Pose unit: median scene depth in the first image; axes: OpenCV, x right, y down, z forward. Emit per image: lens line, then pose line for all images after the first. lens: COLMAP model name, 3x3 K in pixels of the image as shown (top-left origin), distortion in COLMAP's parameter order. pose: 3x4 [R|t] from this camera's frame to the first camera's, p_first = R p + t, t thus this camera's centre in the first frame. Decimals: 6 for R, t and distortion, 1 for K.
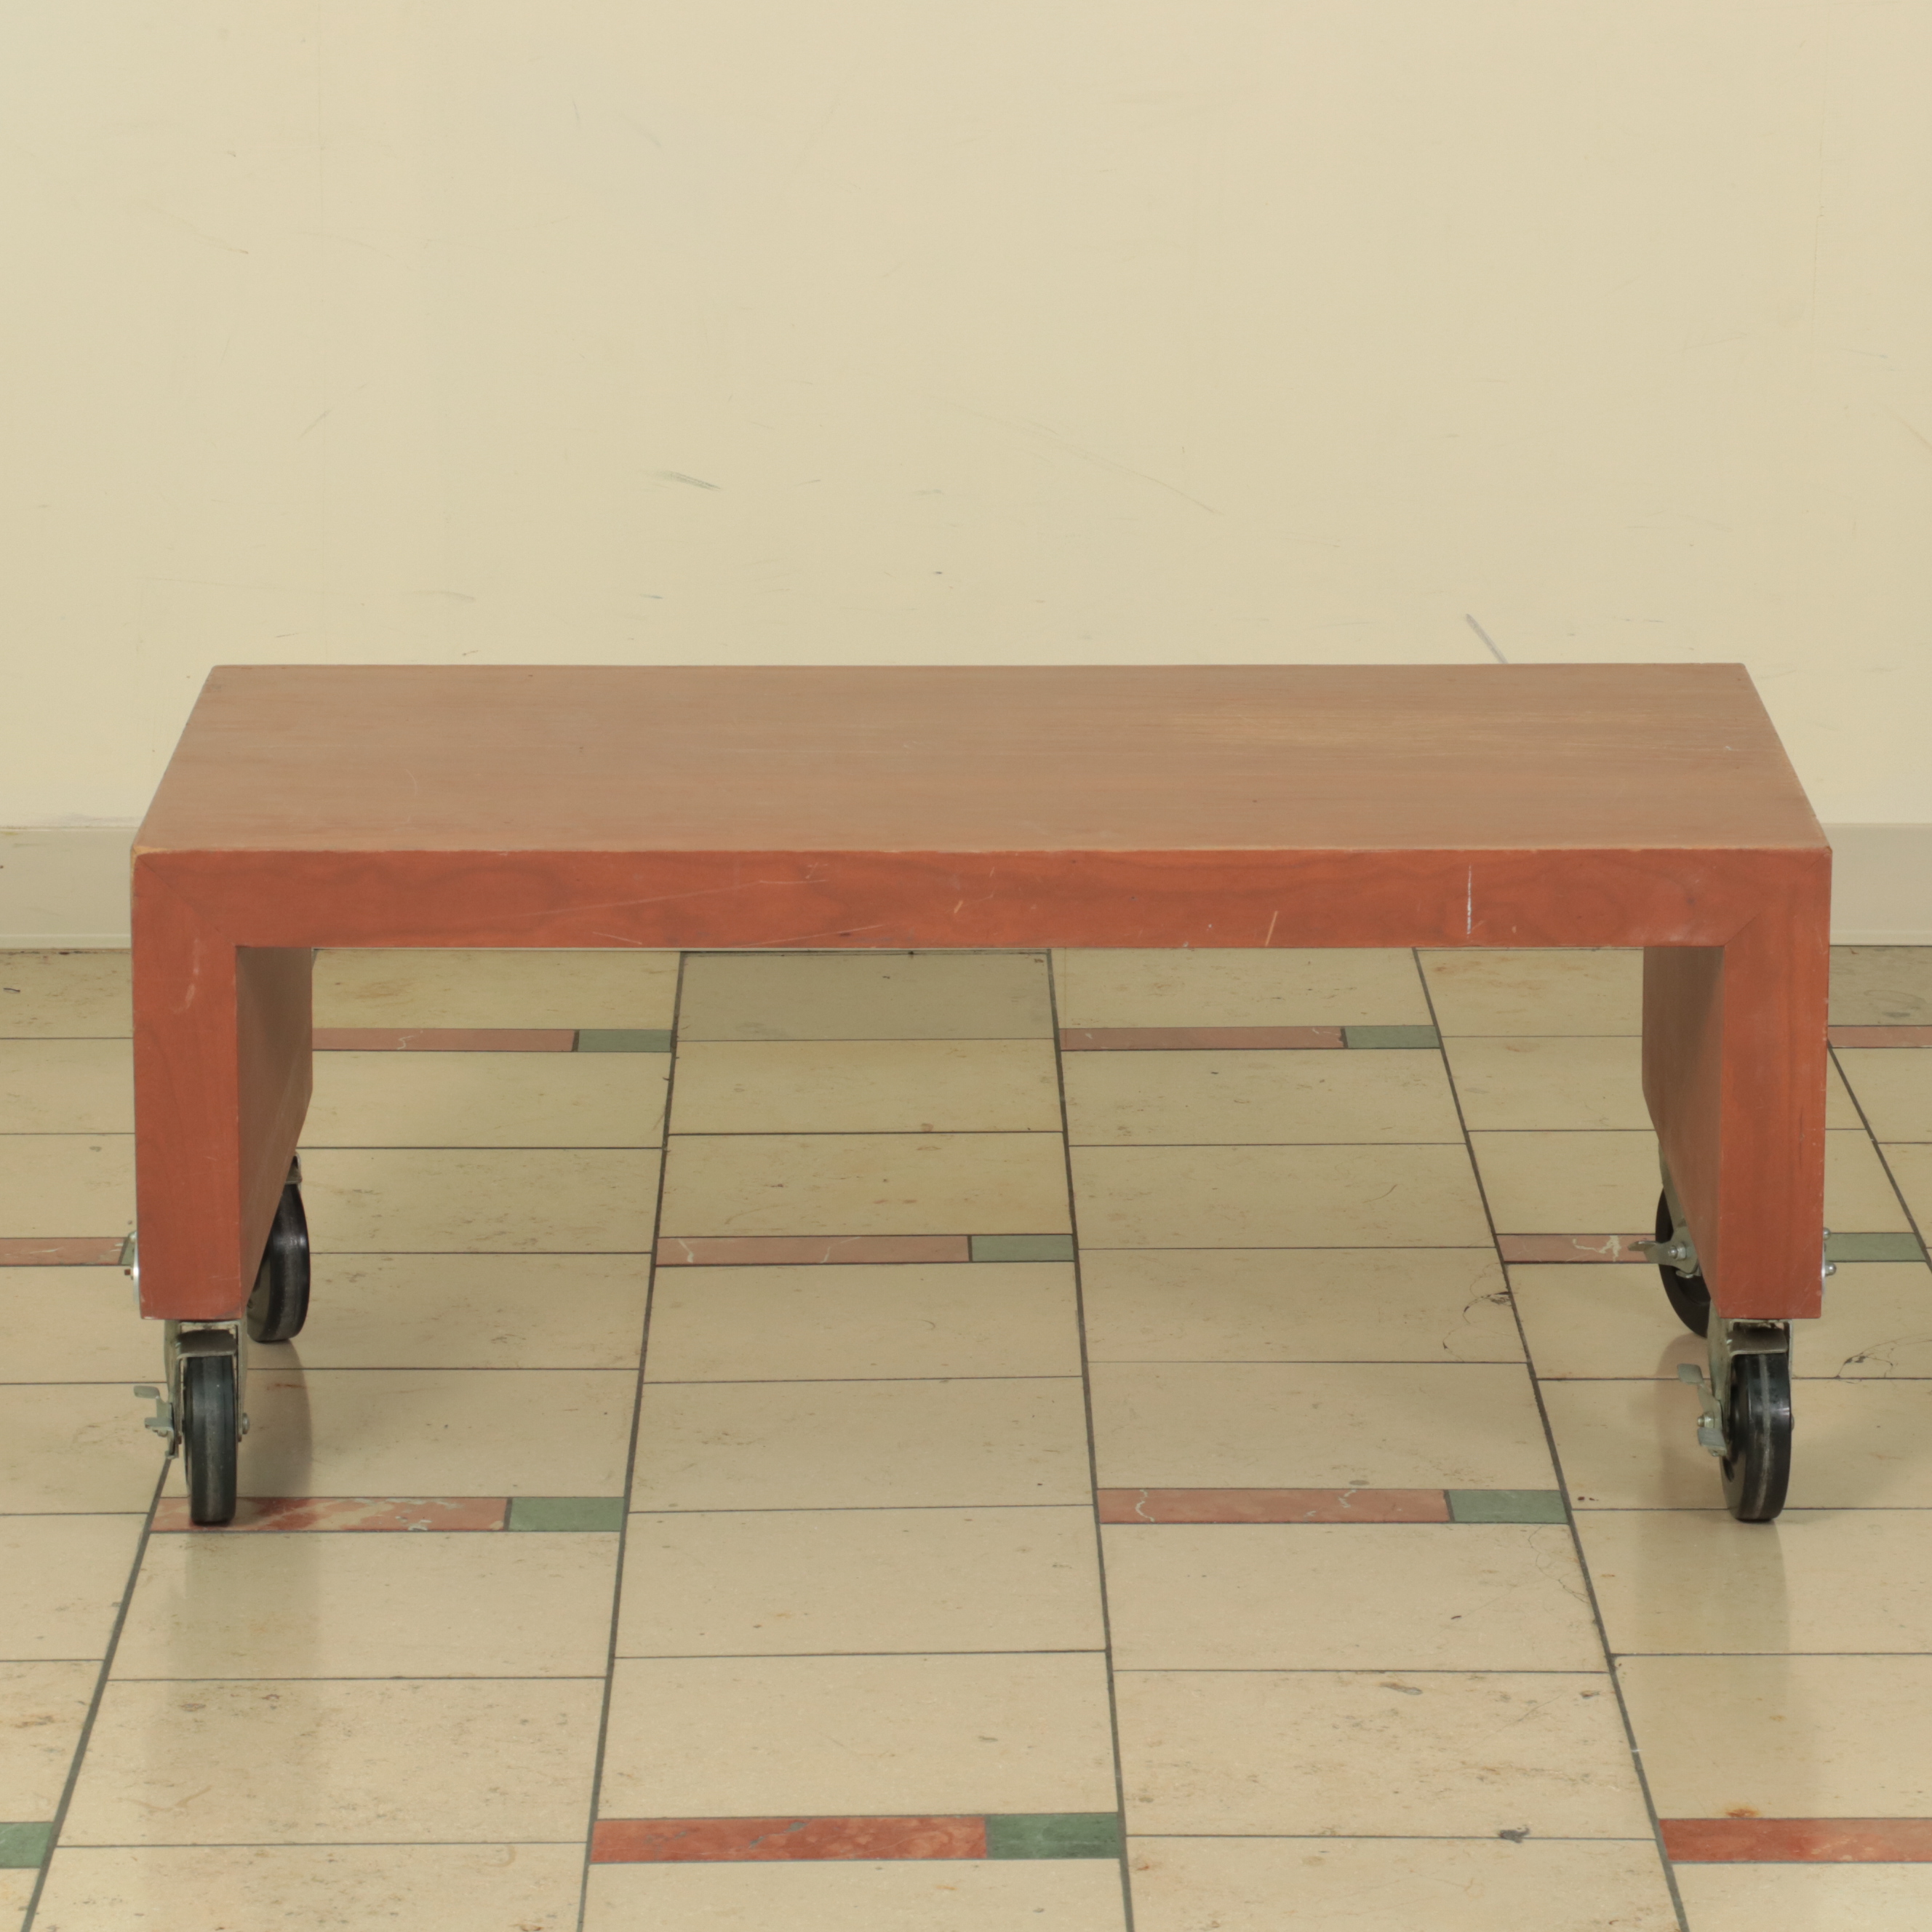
lens RADIAL K [[8368.6, 0, 966.0], [0, 8368.6, 966.0], [0, 0, 1]] dist [0.347872, 3.319797]
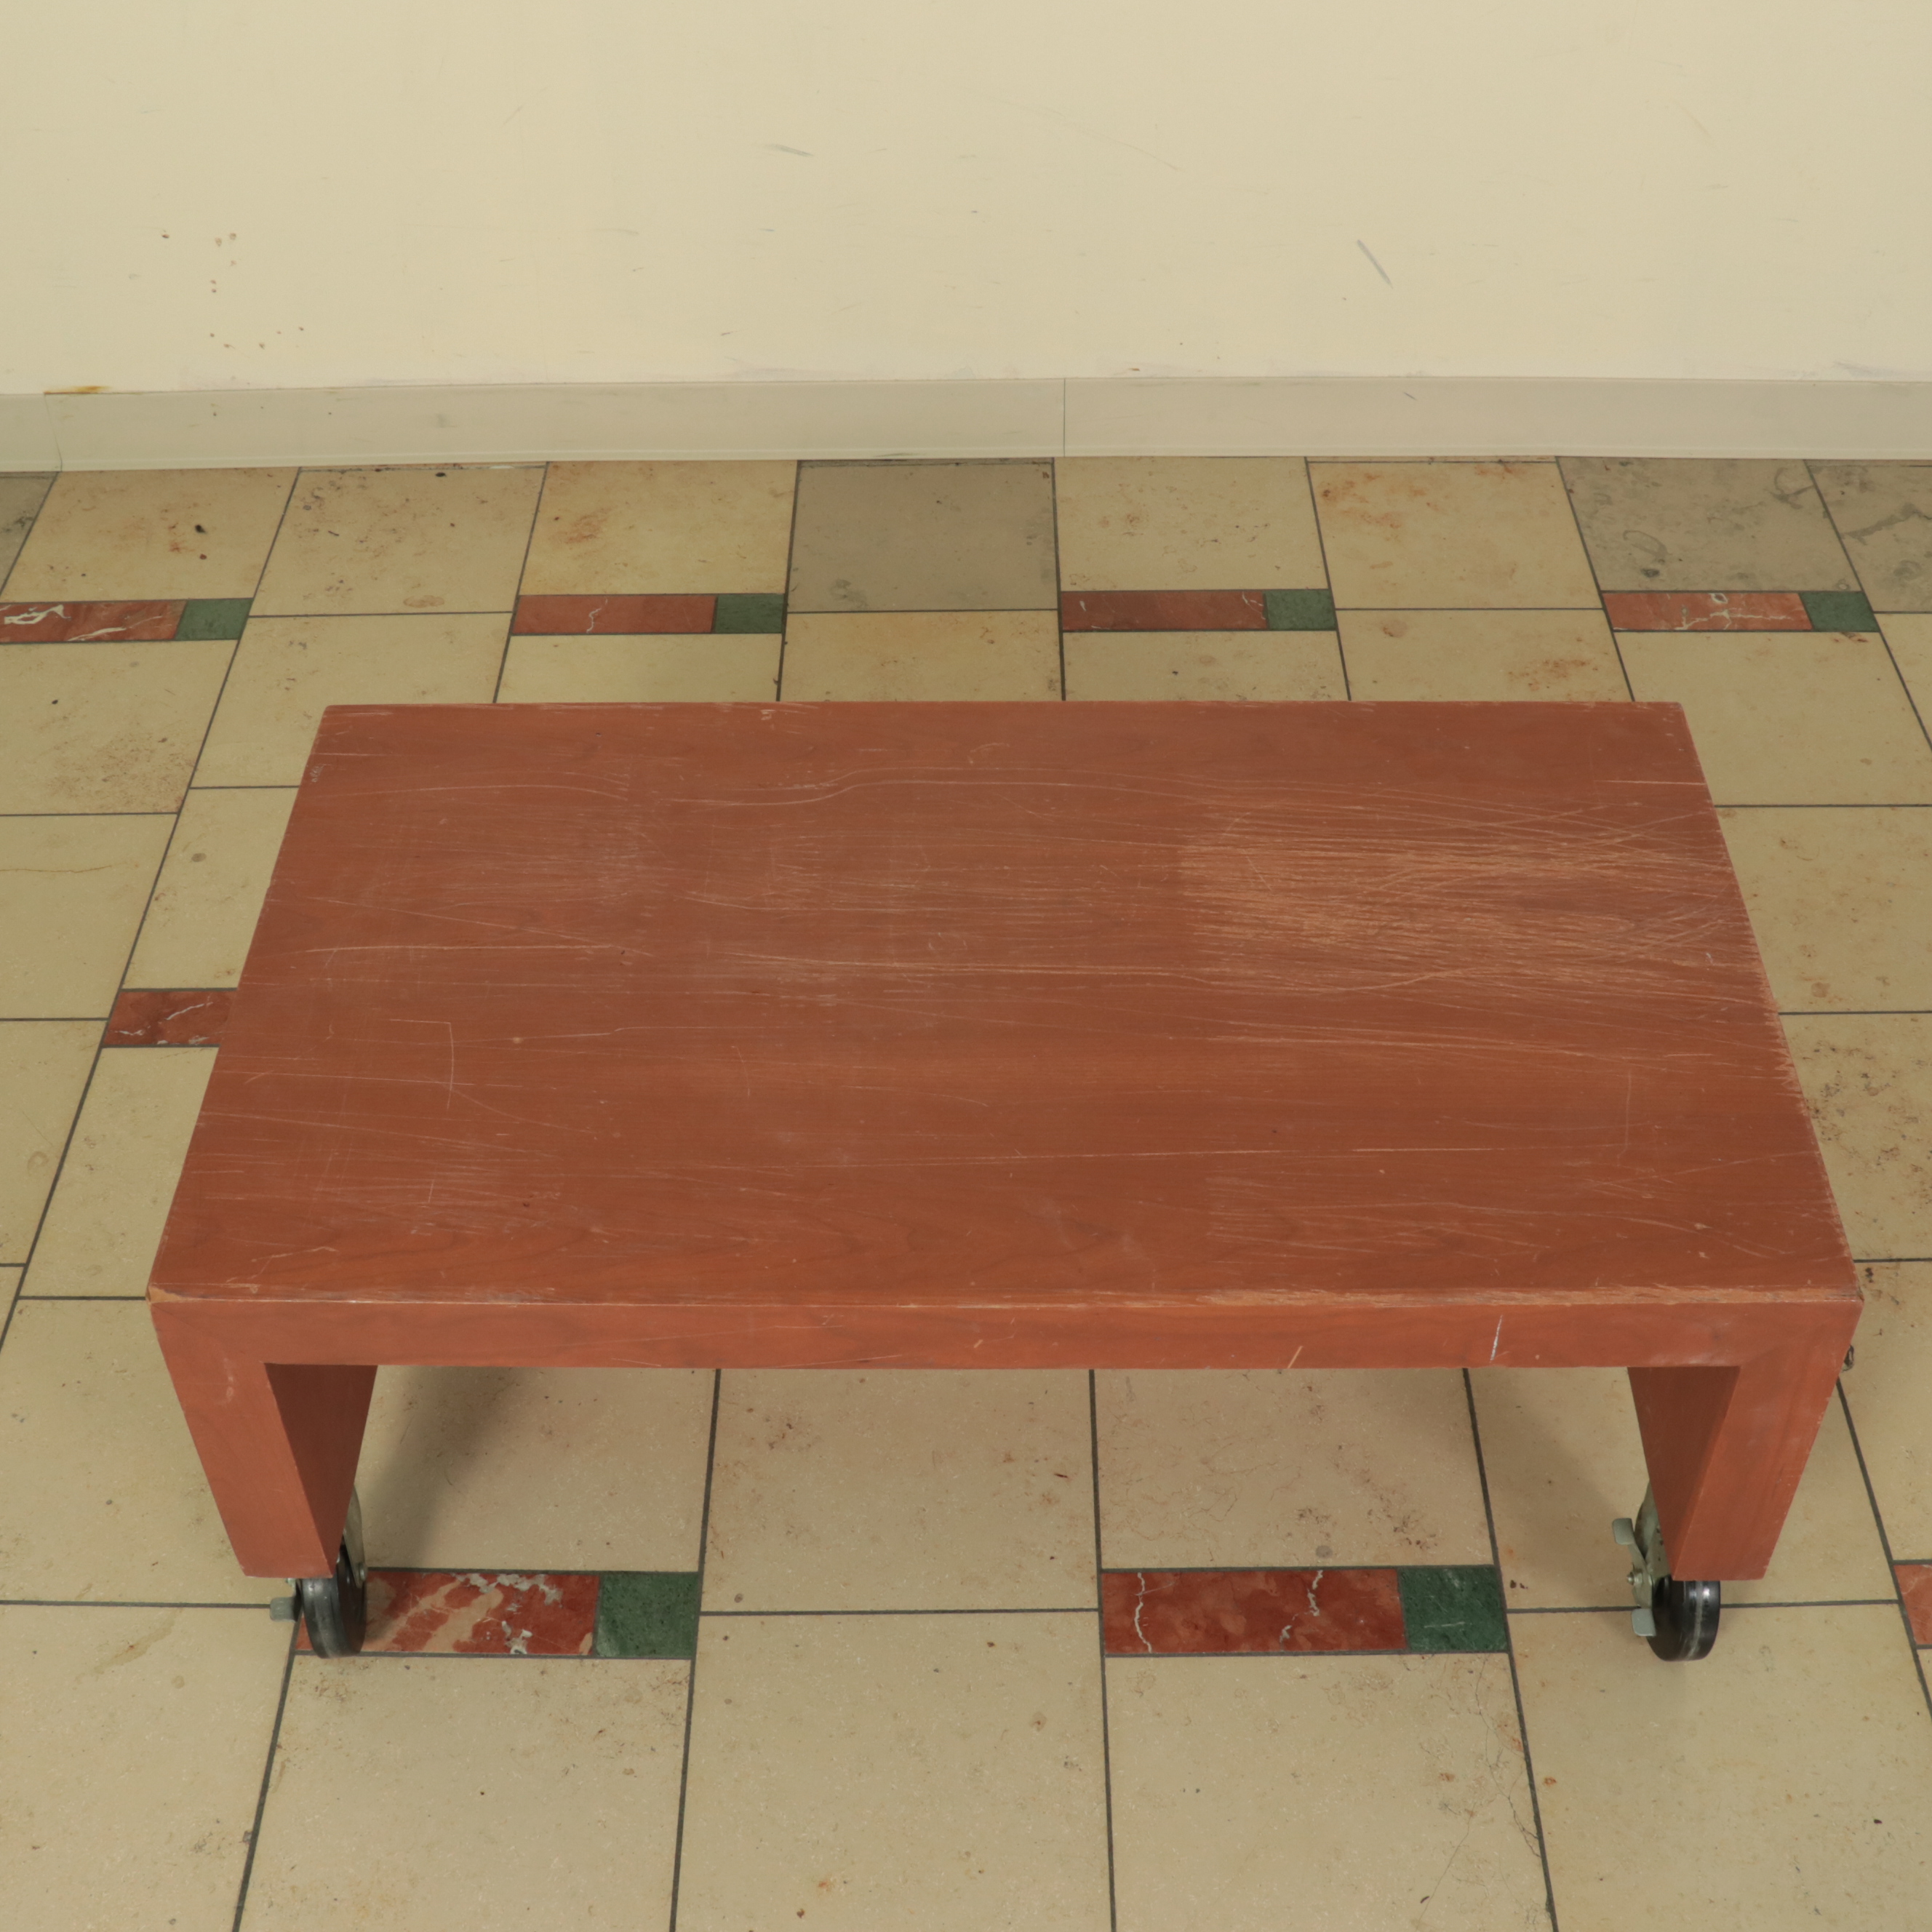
lens RADIAL K [[2621.9, 0, 955.2], [0, 2621.9, 998.7], [0, 0, 1]] dist [-0.180914, 0.248211]
pose [[0.999825, 0.000780, -0.018709, 0.002144], [0.008753, 0.863780, 0.503793, -0.202865], [0.016554, -0.503869, 0.863622, 0.778930]]
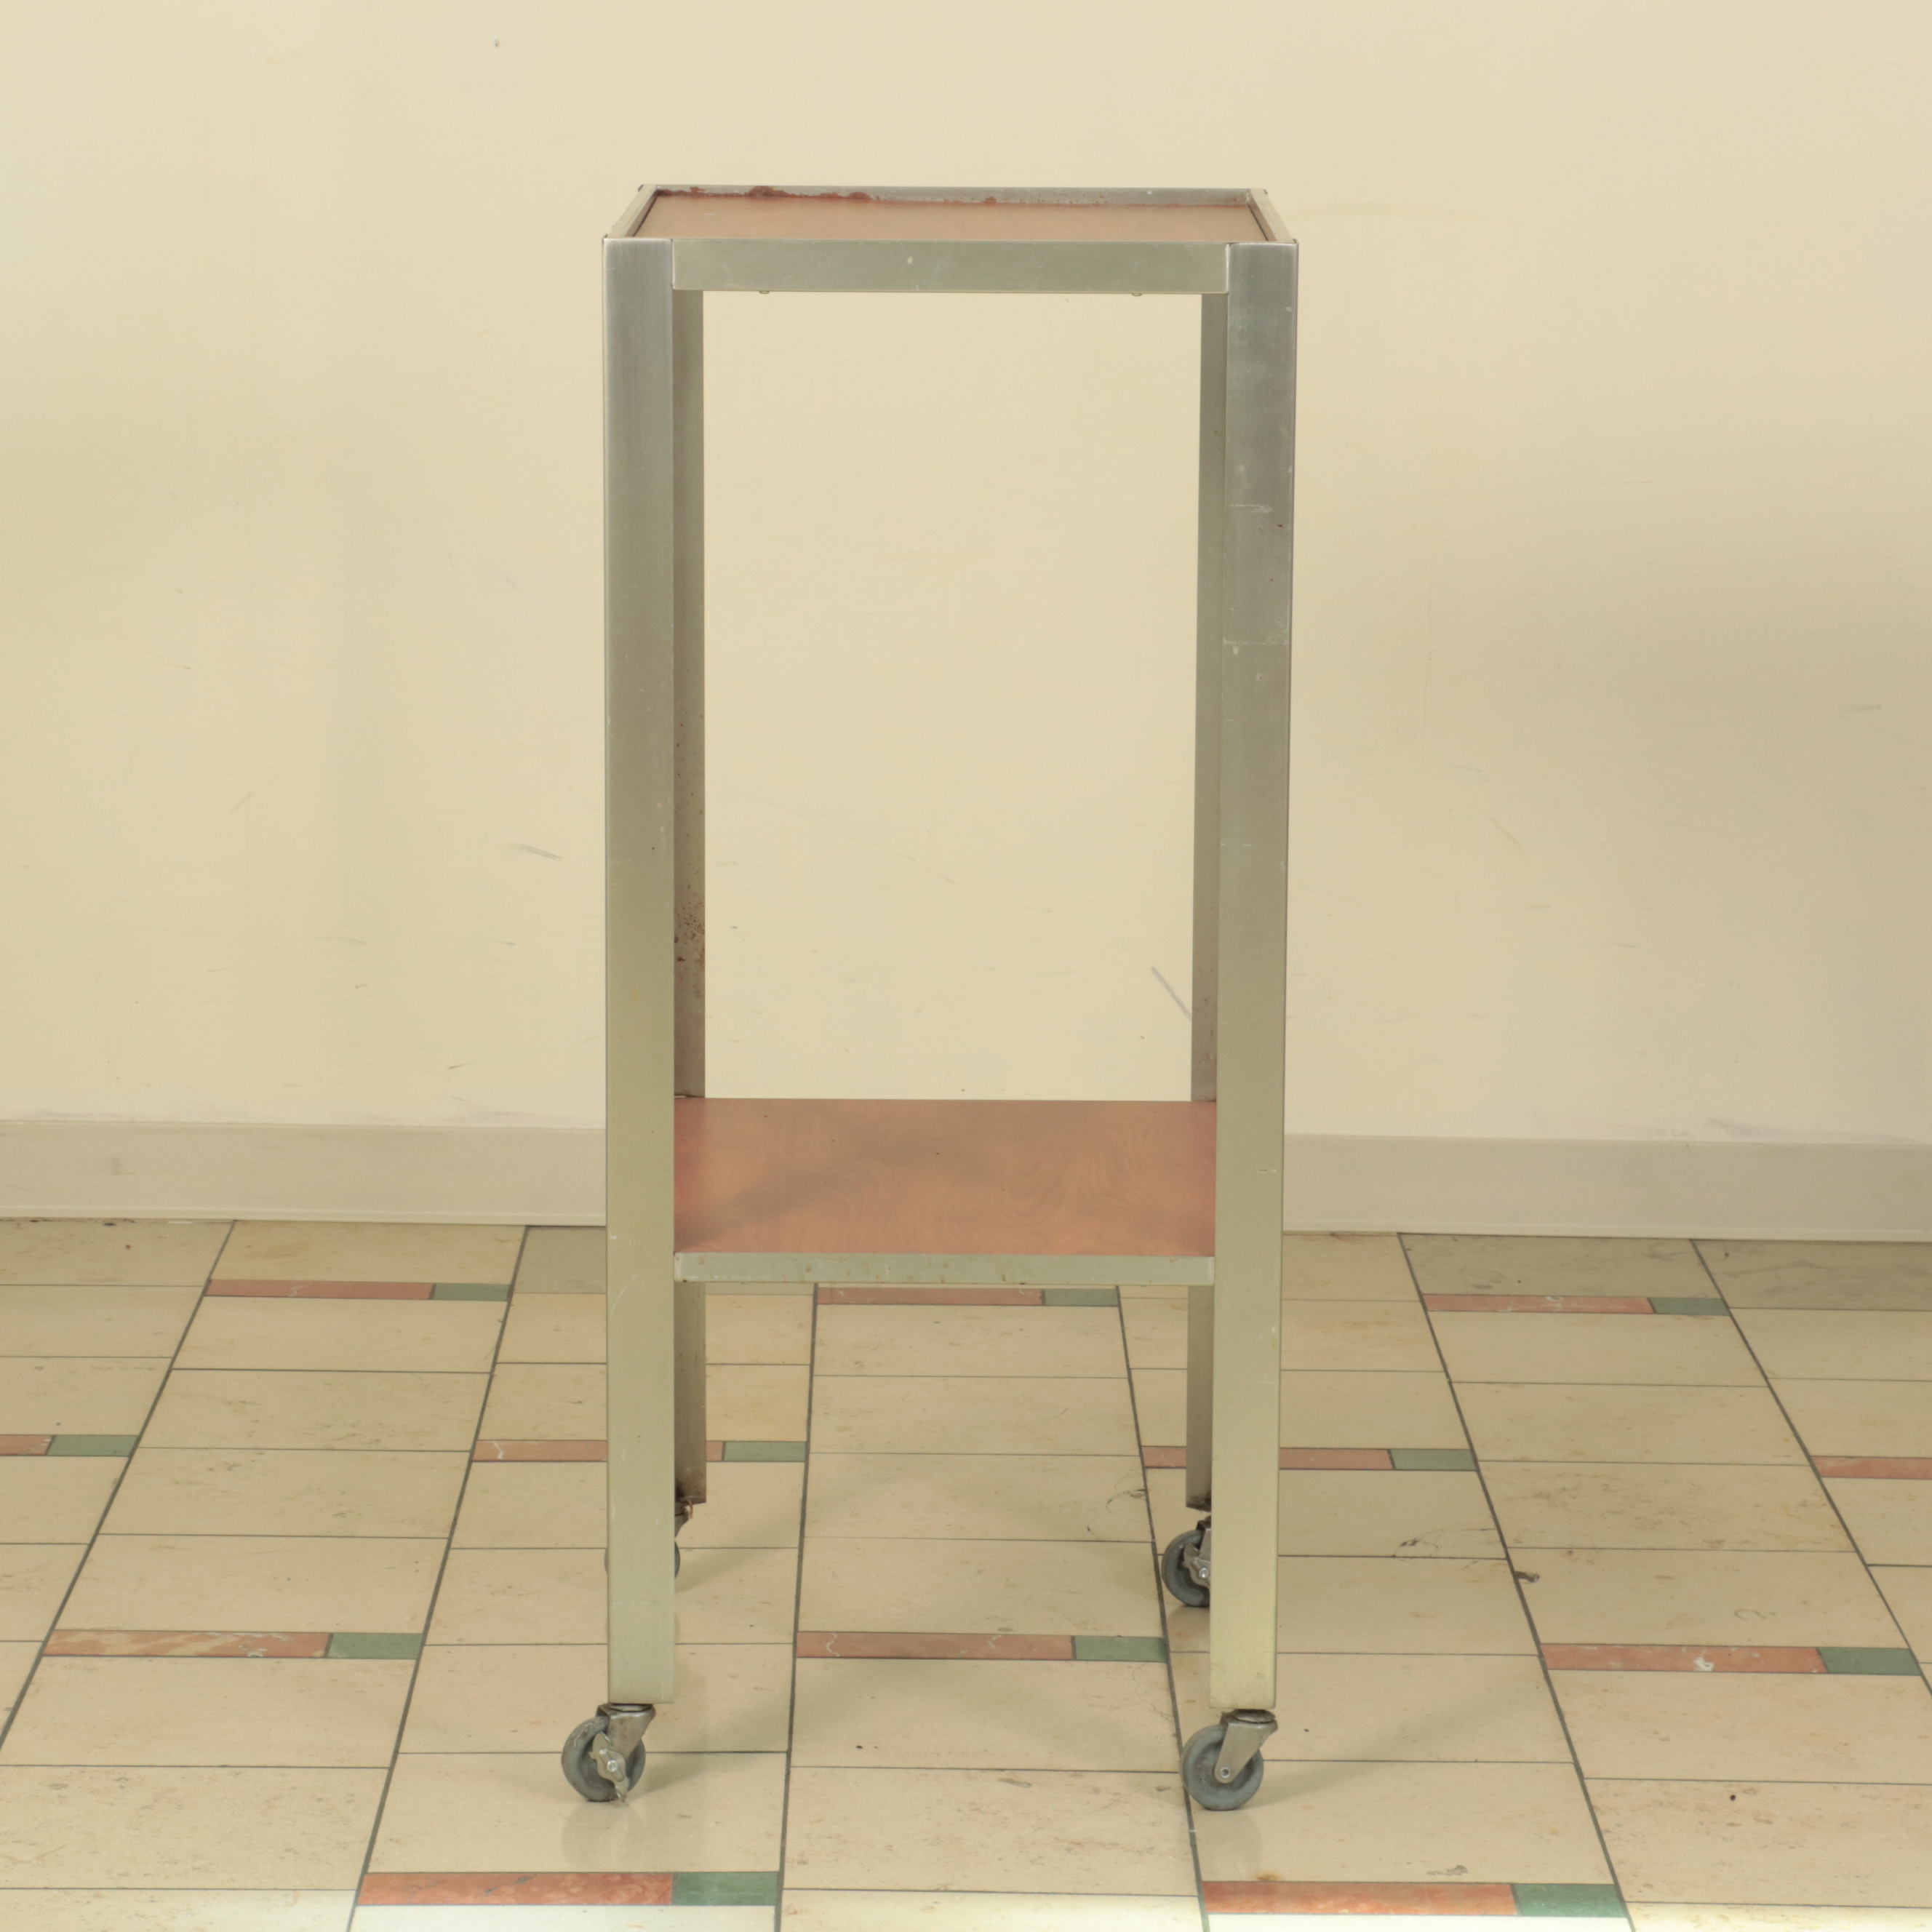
lens RADIAL K [[6860.5, 0, 966.0], [0, 6860.5, 966.0], [0, 0, 1]] dist [0.300174, 0.392171]
pose [[0.999892, 0.014444, 0.002758, 0.039375], [-0.014278, 0.998500, -0.052864, 0.017821], [-0.003517, 0.052819, 0.998598, -0.045516]]
